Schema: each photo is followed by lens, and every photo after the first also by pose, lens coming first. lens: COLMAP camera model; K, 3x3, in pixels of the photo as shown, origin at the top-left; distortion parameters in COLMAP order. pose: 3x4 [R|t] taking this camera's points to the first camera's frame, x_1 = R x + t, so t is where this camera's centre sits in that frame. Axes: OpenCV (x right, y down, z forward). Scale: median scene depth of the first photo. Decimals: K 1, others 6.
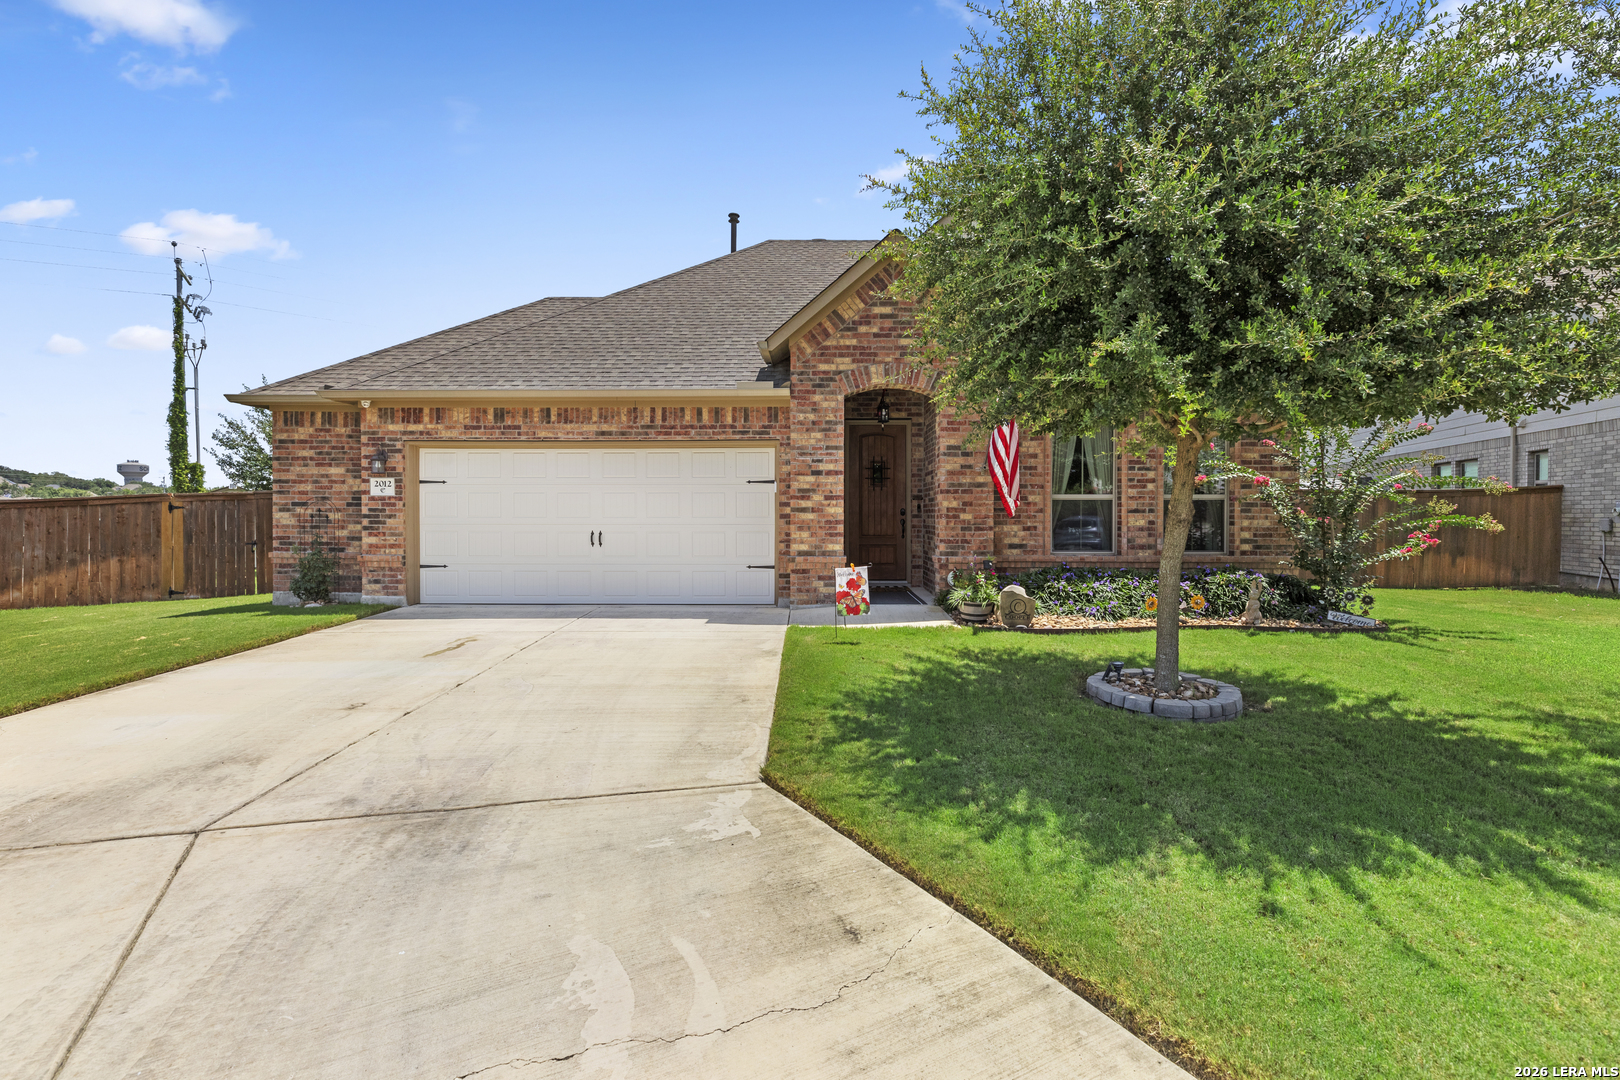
lens RADIAL K [[742.2, 0, 735.3], [0, 742.2, 515.3], [0, 0, 1]] dist [0.003213, -0.000126]
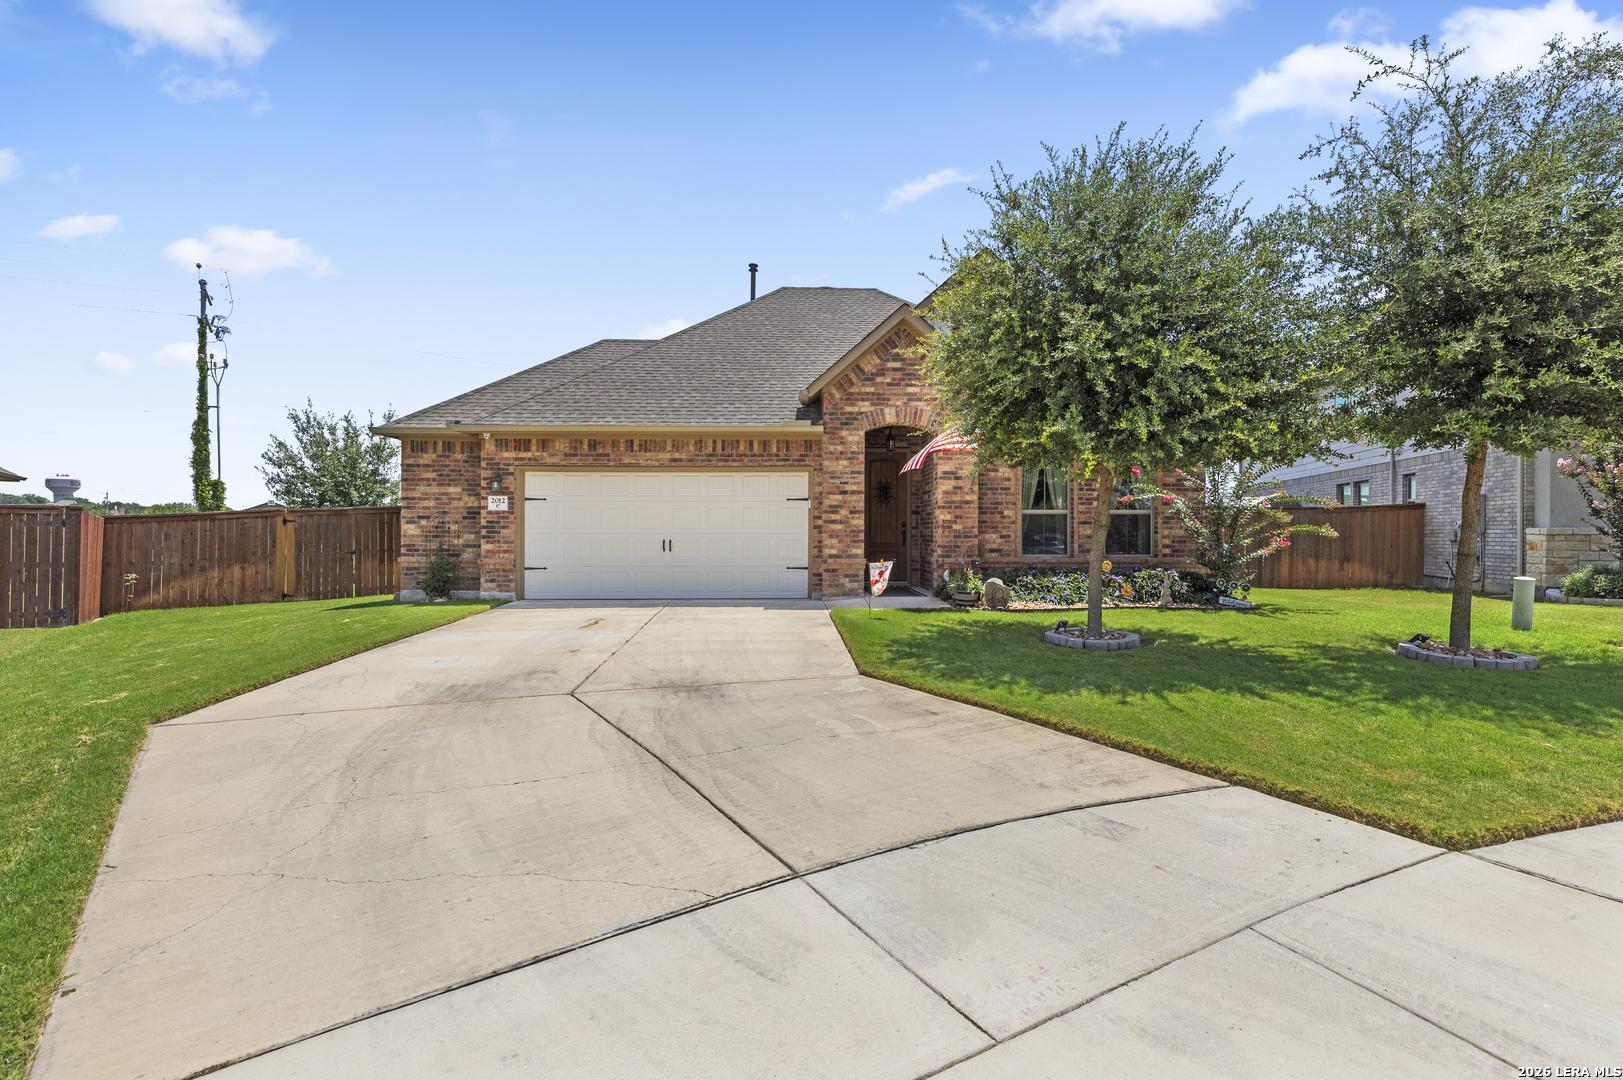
lens RADIAL K [[742.5, 0, 804.1], [0, 742.5, 536.7], [0, 0, 1]] dist [0.004078, -0.000003]
pose [[0.992915, -0.004429, 0.118743, -0.107520], [0.003751, 0.999975, 0.005937, 0.010256], [-0.118766, -0.005449, 0.992907, -0.248300]]
